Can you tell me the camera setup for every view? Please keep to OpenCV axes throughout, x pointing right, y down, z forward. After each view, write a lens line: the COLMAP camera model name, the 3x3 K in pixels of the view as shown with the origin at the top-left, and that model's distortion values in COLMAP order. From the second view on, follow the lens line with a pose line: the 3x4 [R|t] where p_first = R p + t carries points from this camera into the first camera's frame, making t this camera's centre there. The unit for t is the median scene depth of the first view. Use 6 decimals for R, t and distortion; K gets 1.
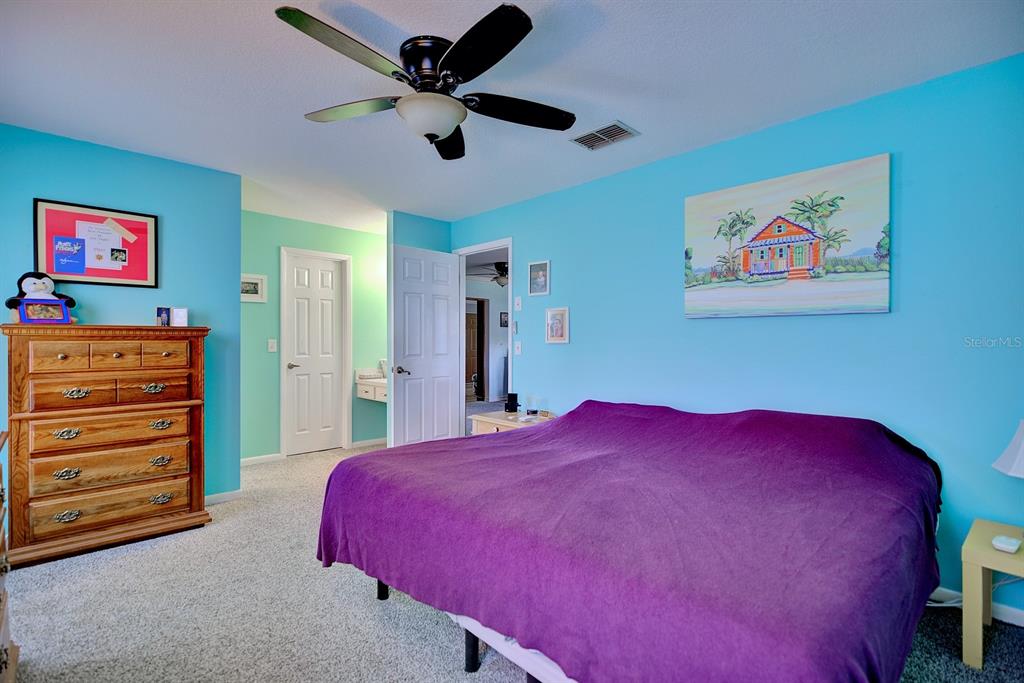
lens RADIAL K [[465.0, 0, 512.0], [0, 465.0, 341.5], [0, 0, 1]] dist [-0.000314, 0.000347]
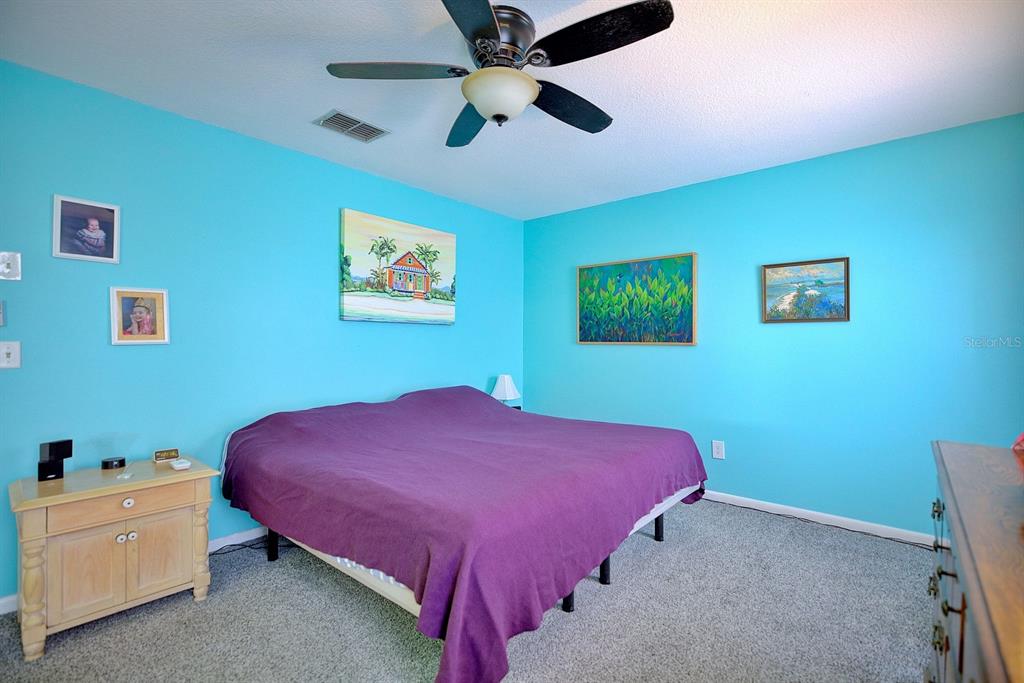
lens RADIAL K [[465.0, 0, 512.0], [0, 465.0, 341.5], [0, 0, 1]] dist [-0.000314, 0.000347]
pose [[-0.077010, -0.001424, 0.997029, -0.812322], [-0.002917, 0.999995, 0.001203, -0.002150], [-0.997026, -0.002816, -0.077013, 0.771473]]
